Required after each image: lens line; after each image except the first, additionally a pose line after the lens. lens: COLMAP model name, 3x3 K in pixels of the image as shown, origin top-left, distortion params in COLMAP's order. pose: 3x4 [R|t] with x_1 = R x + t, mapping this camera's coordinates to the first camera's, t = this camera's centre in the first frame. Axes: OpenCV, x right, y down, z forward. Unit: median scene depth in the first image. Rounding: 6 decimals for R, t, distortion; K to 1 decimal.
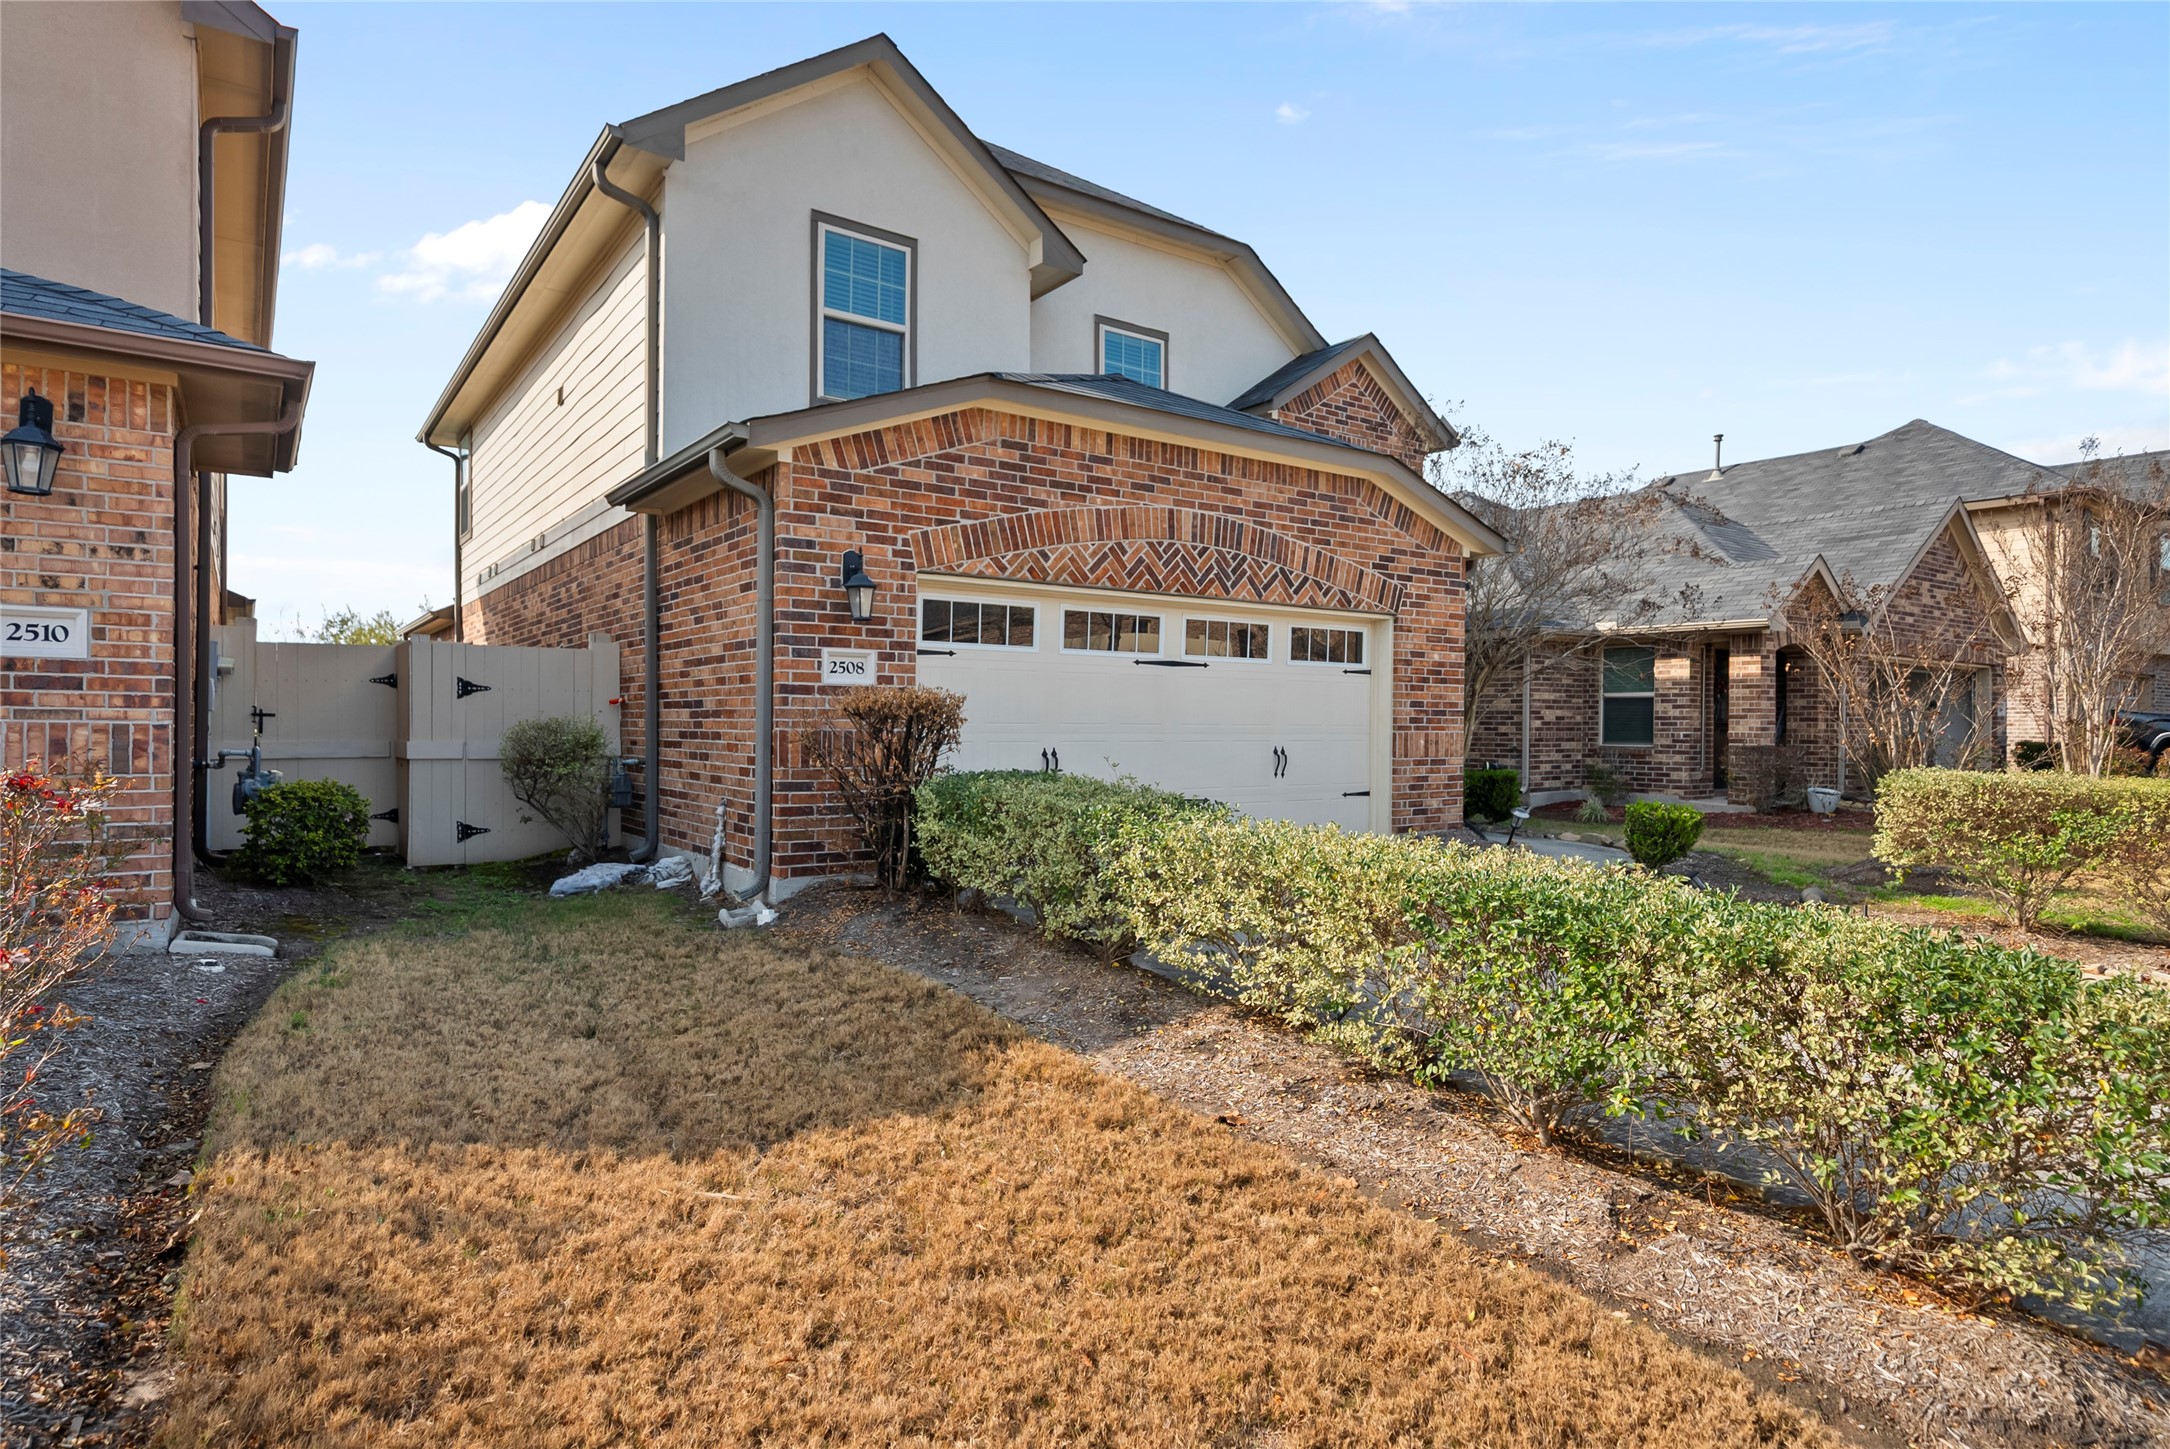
lens RADIAL K [[1160.2, 0, 1073.1], [0, 1160.2, 719.8], [0, 0, 1]] dist [-0.010914, 0.000935]
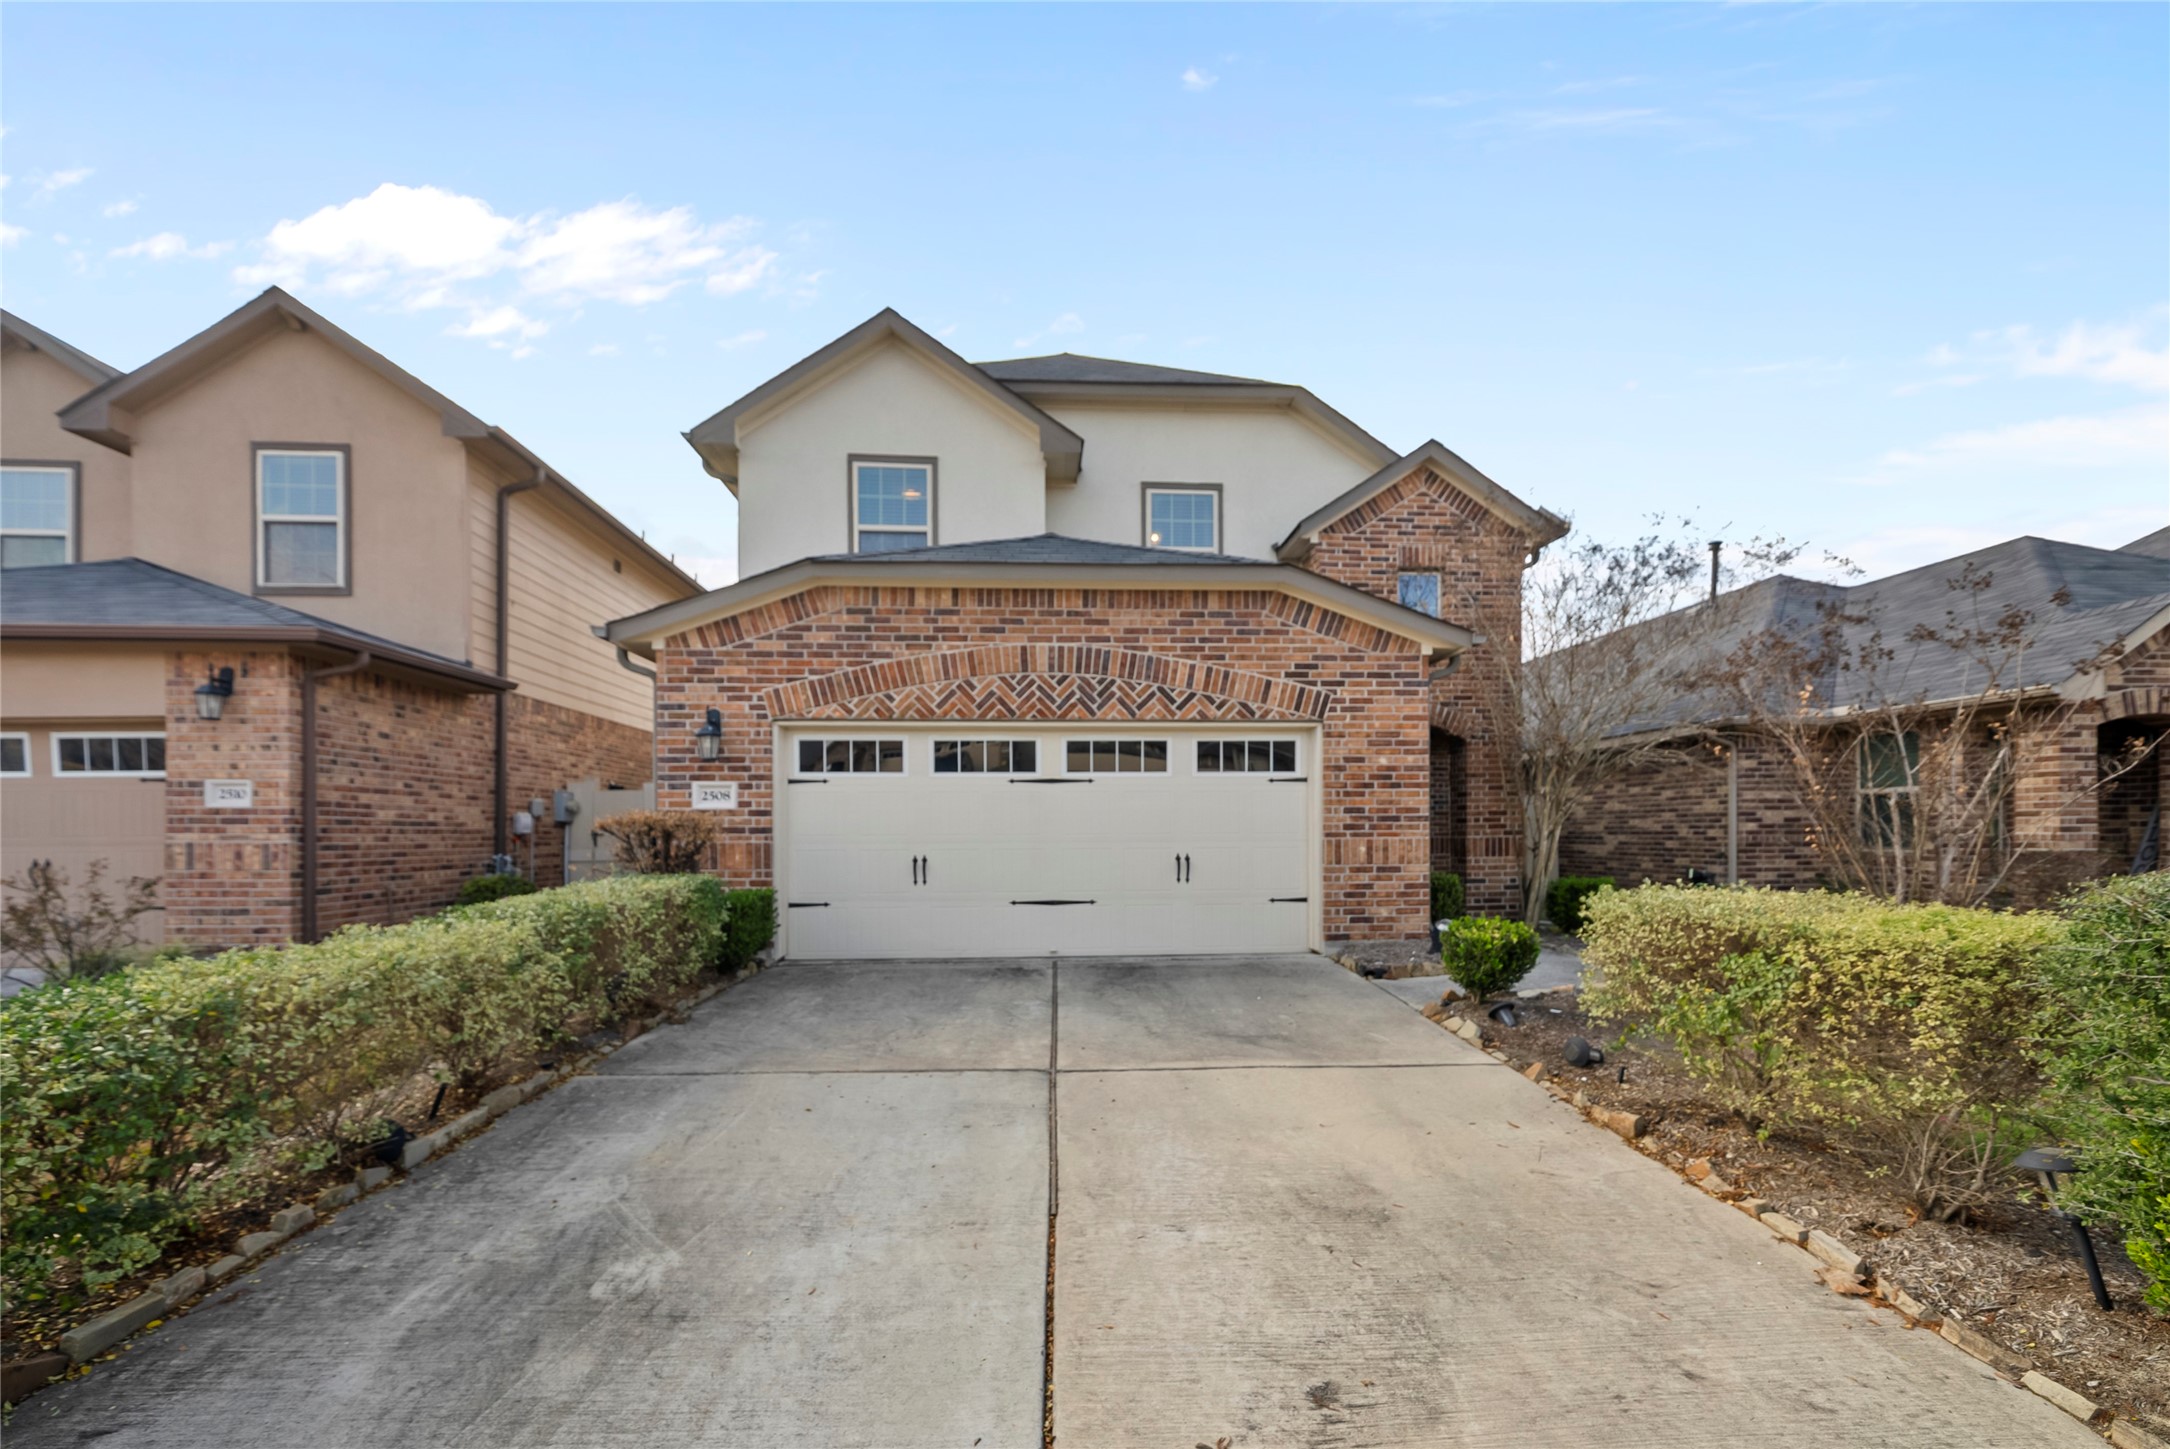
lens RADIAL K [[869.3, 0, 1079.1], [0, 869.3, 841.9], [0, 0, 1]] dist [-0.002427, -0.000320]
pose [[0.855324, -0.006515, -0.518052, 0.578349], [0.013532, 0.999861, 0.009767, 0.003548], [0.517917, -0.015364, 0.855293, 0.298432]]
